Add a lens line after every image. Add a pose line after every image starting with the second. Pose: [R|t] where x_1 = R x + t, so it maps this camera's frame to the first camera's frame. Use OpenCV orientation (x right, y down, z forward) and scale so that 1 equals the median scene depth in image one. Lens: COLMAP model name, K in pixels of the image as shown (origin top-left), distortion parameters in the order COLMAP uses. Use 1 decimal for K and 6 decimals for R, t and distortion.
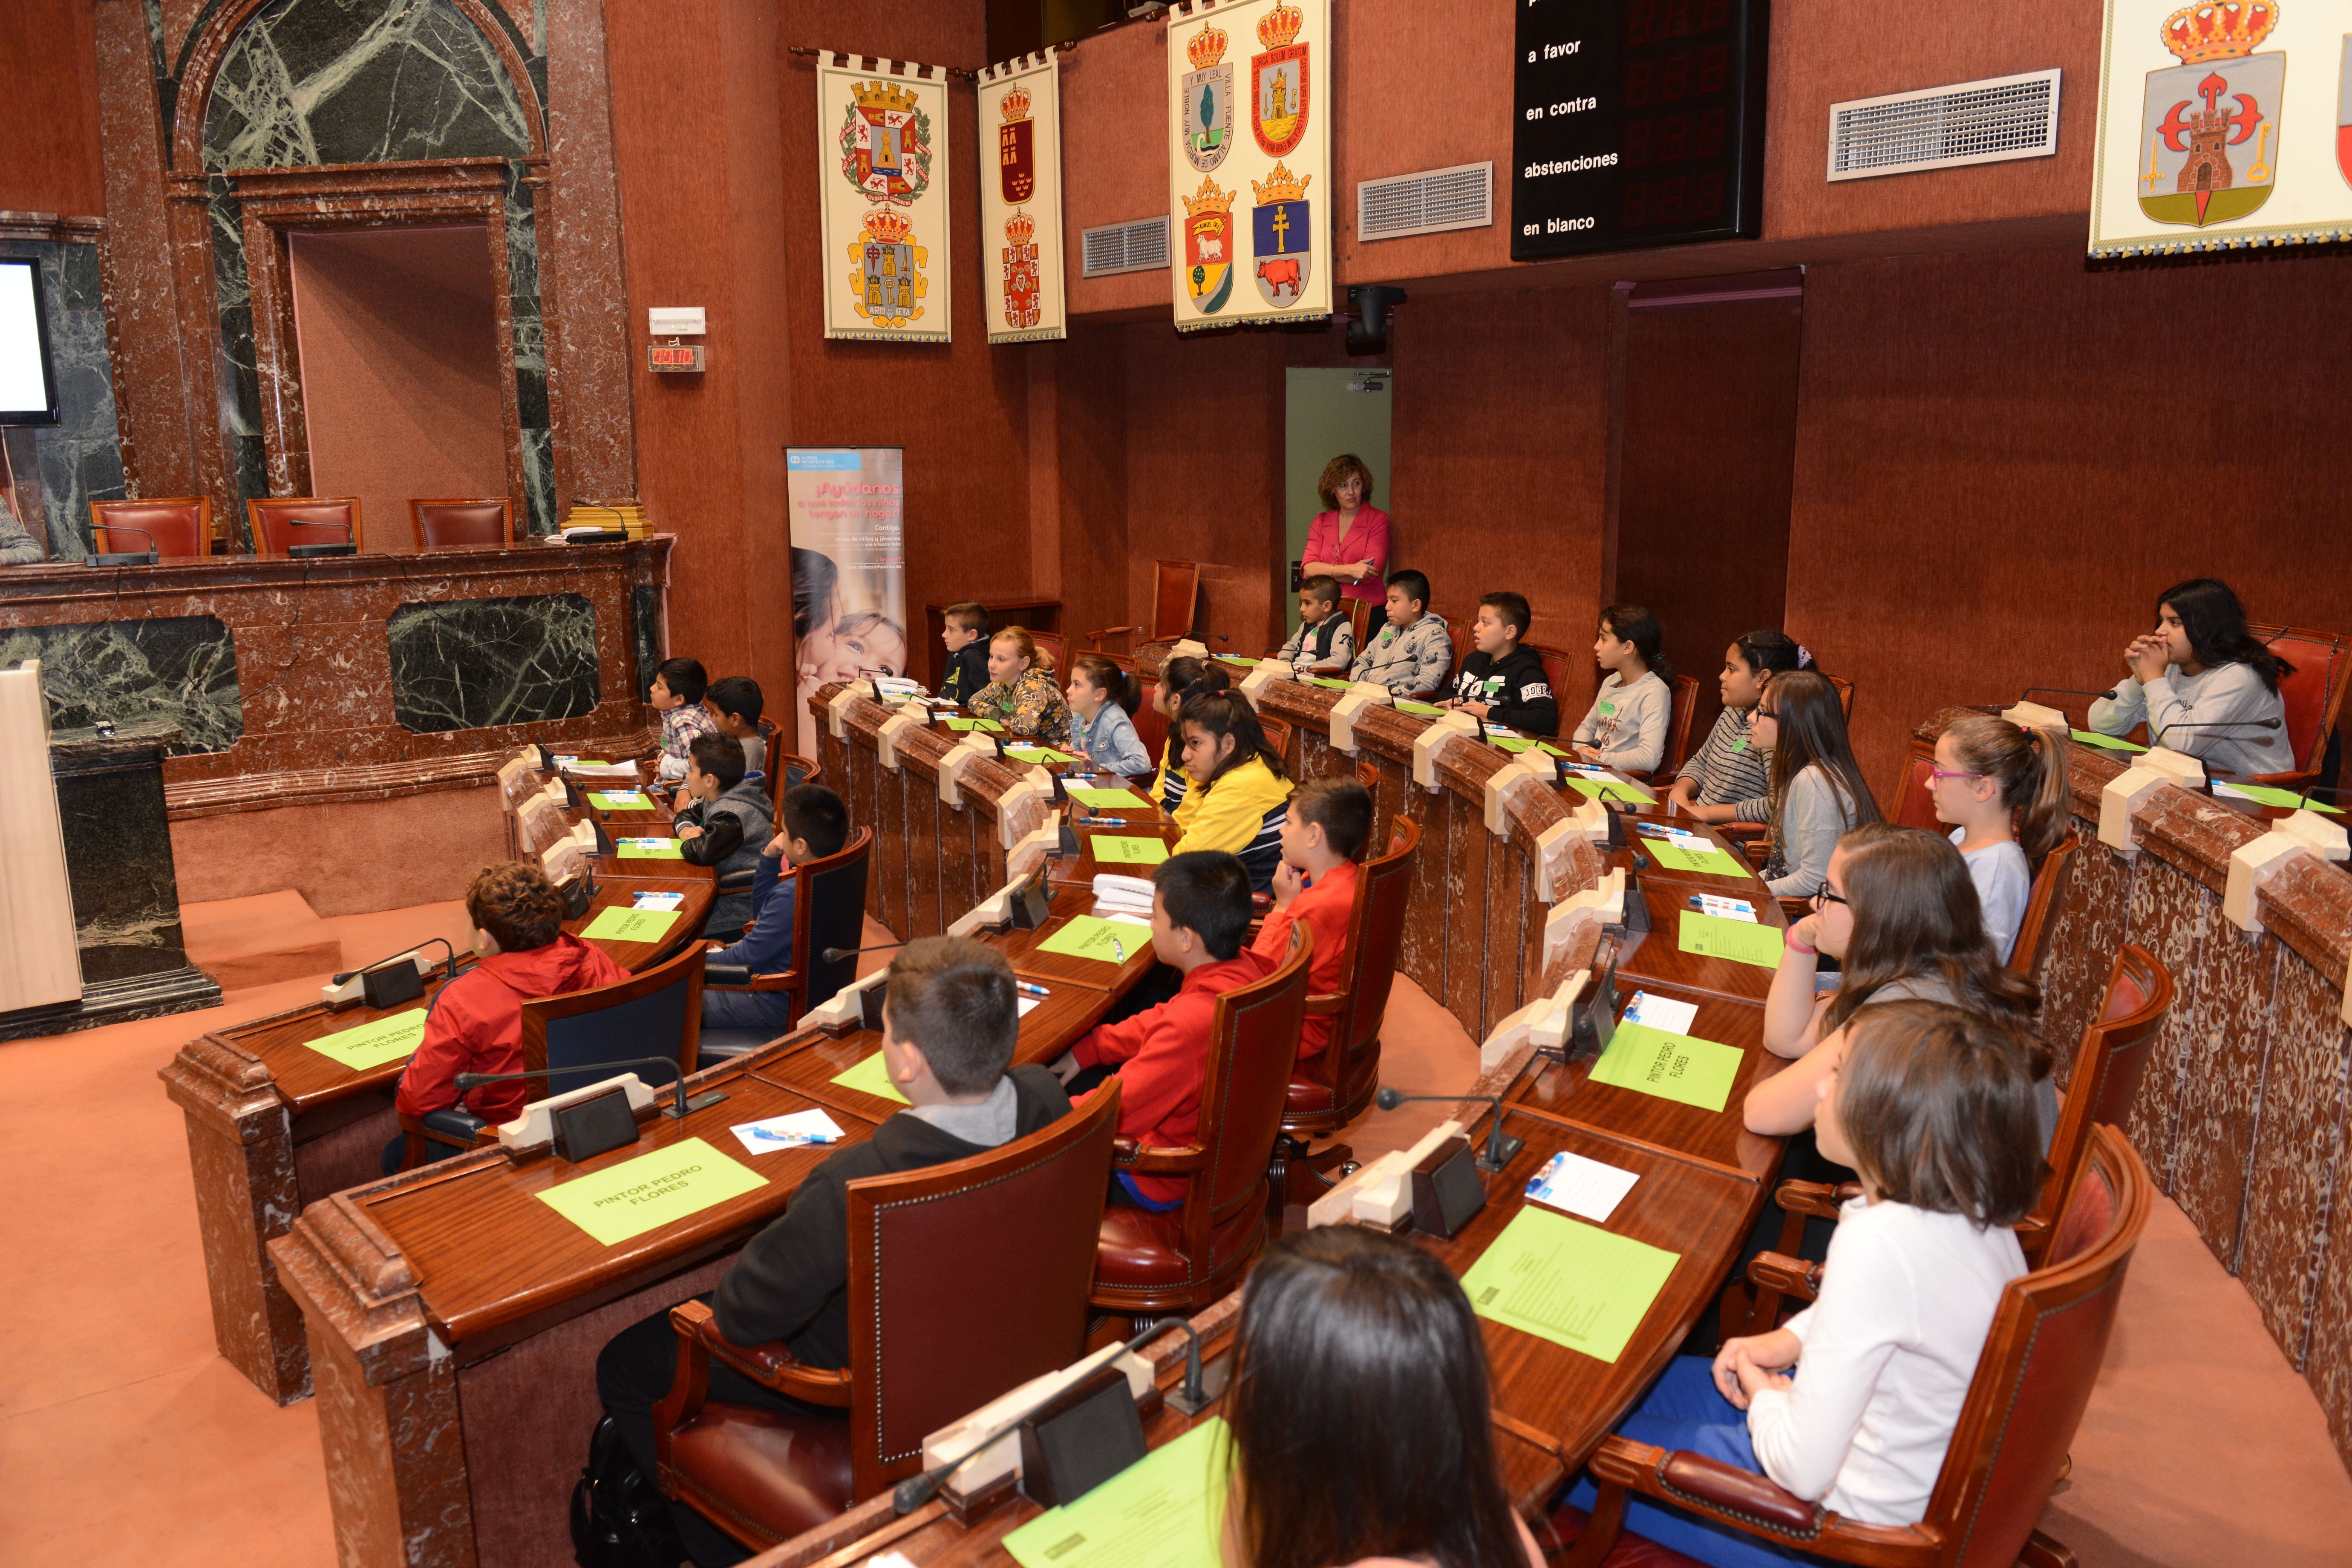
lens RADIAL K [[1755.1, 0, 1176.0], [0, 1755.1, 784.0], [0, 0, 1]] dist [-0.042550, -0.002258]
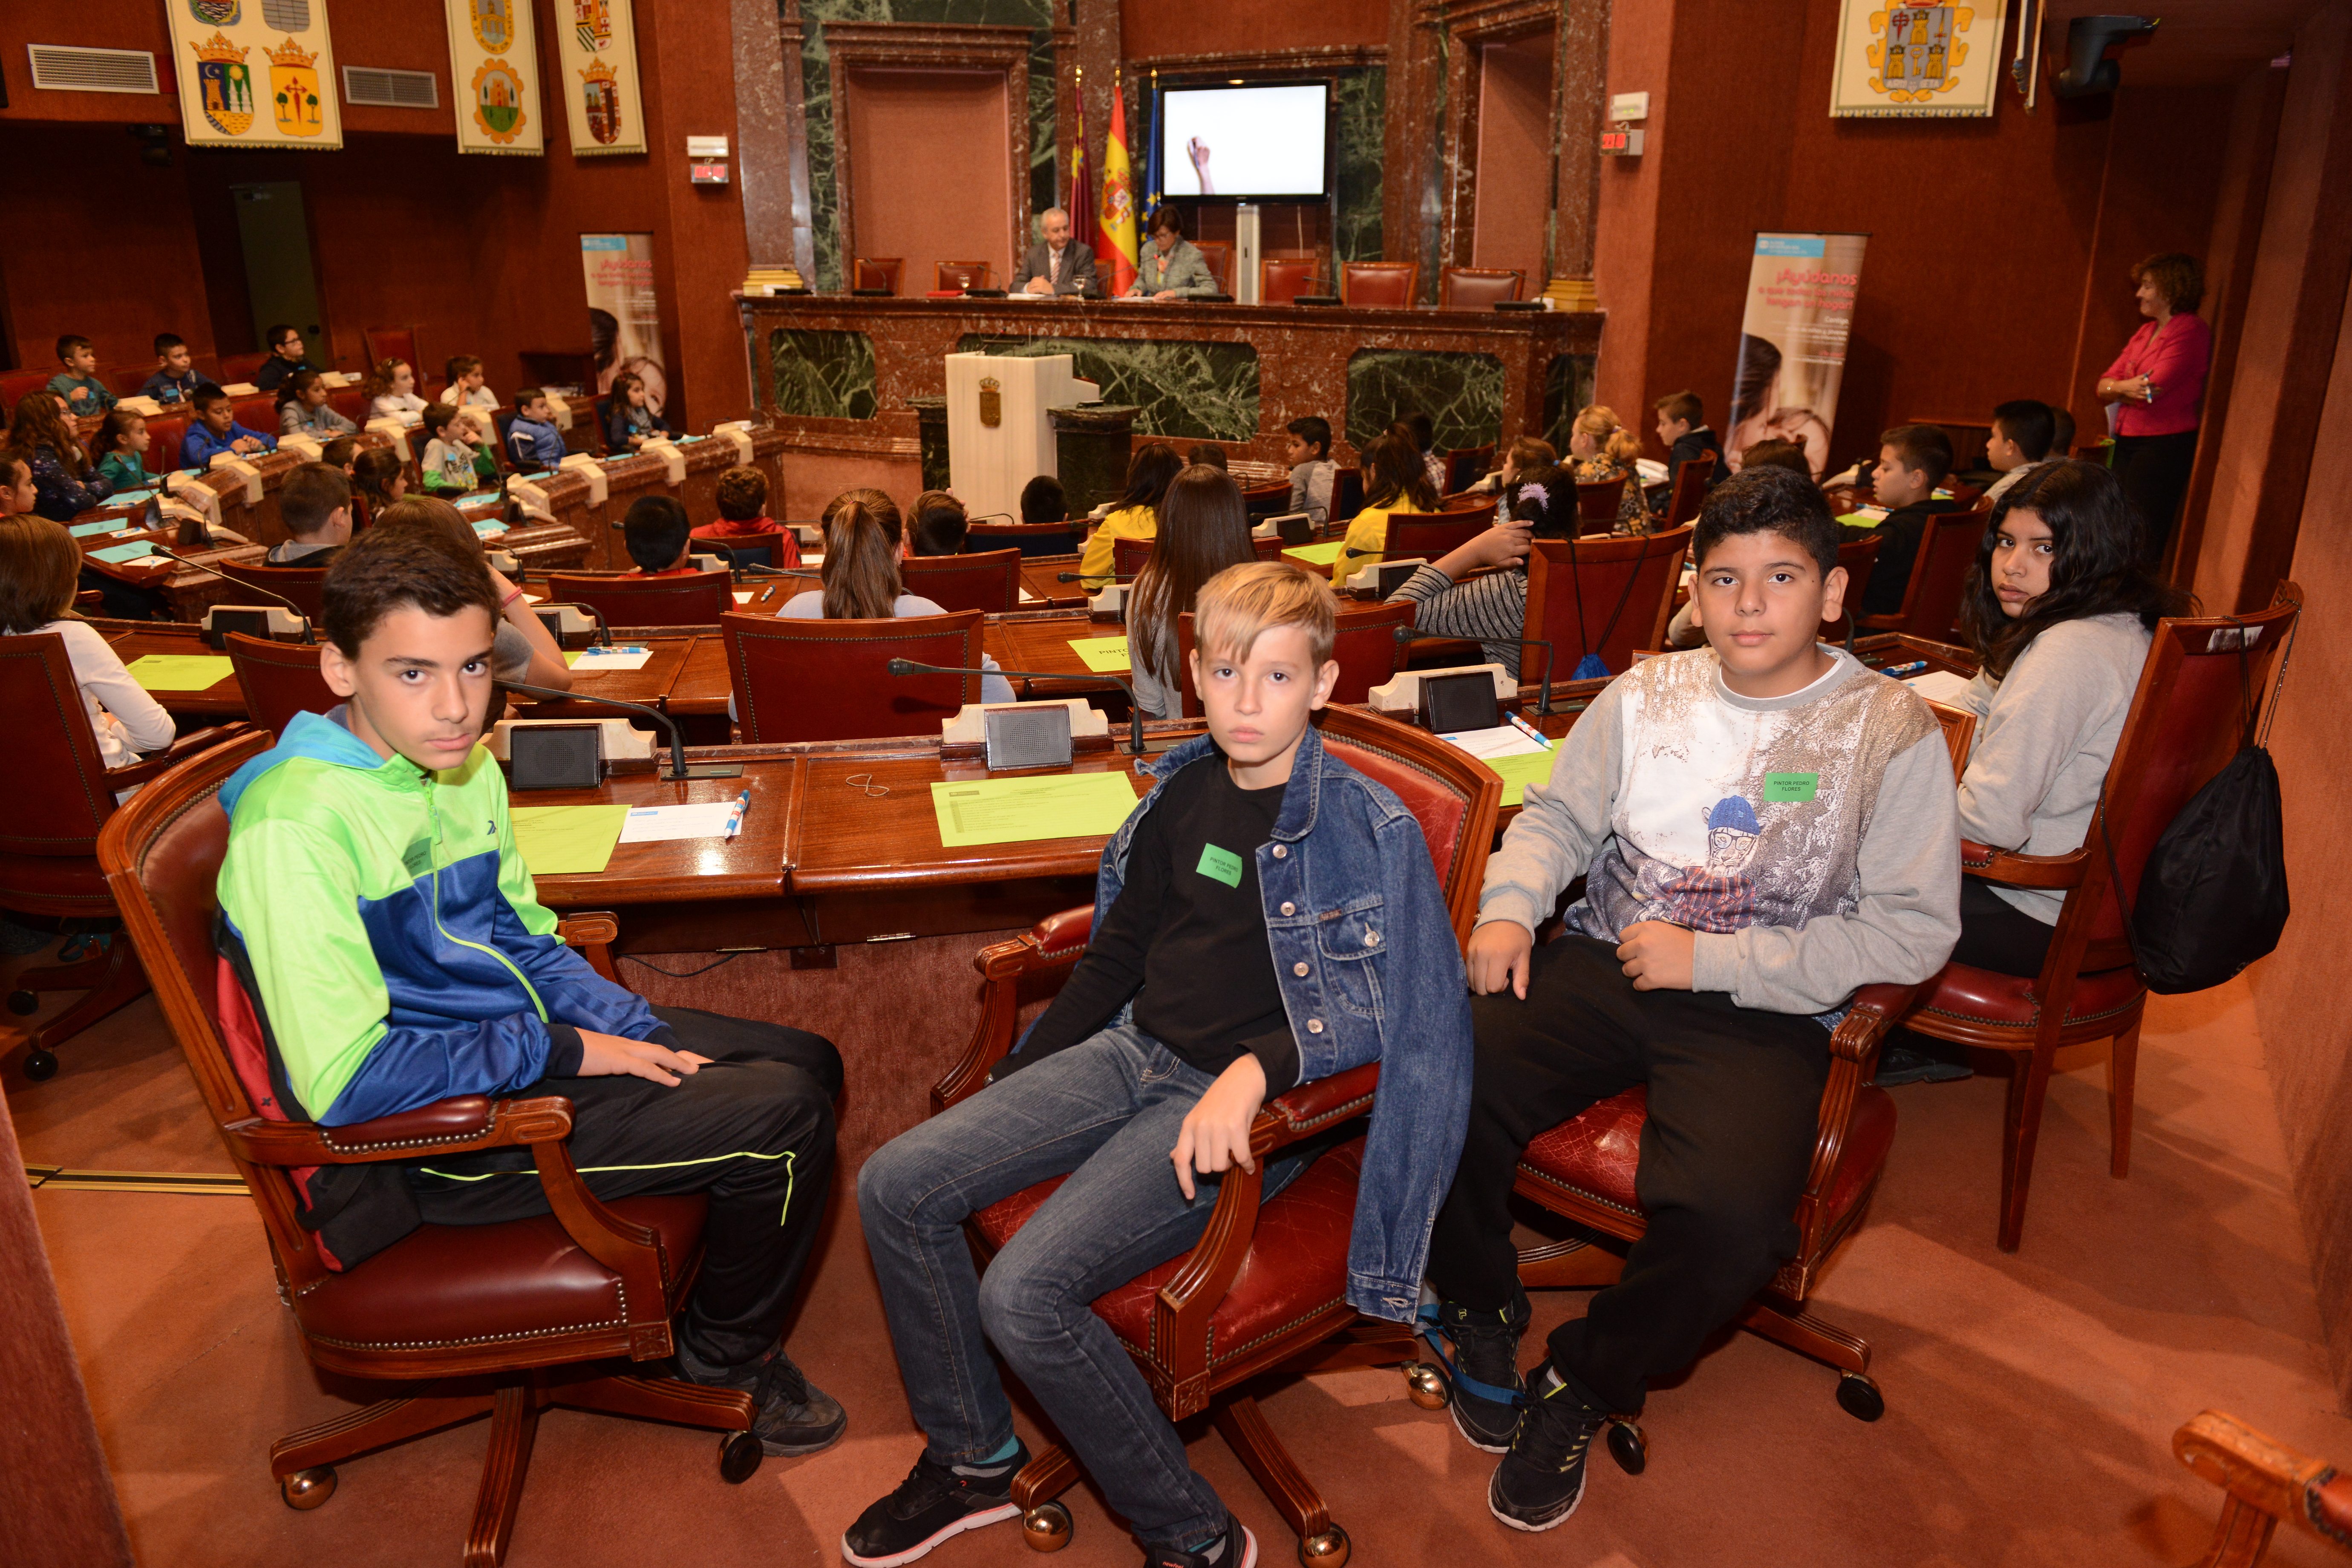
lens RADIAL K [[1610.3, 0, 1176.0], [0, 1610.3, 784.0], [0, 0, 1]] dist [-0.045941, -0.000734]
pose [[0.419241, 0.303150, -0.855767, 0.572846], [-0.183919, 0.951419, 0.246932, -0.060755], [0.889050, 0.053867, 0.454629, 0.336944]]
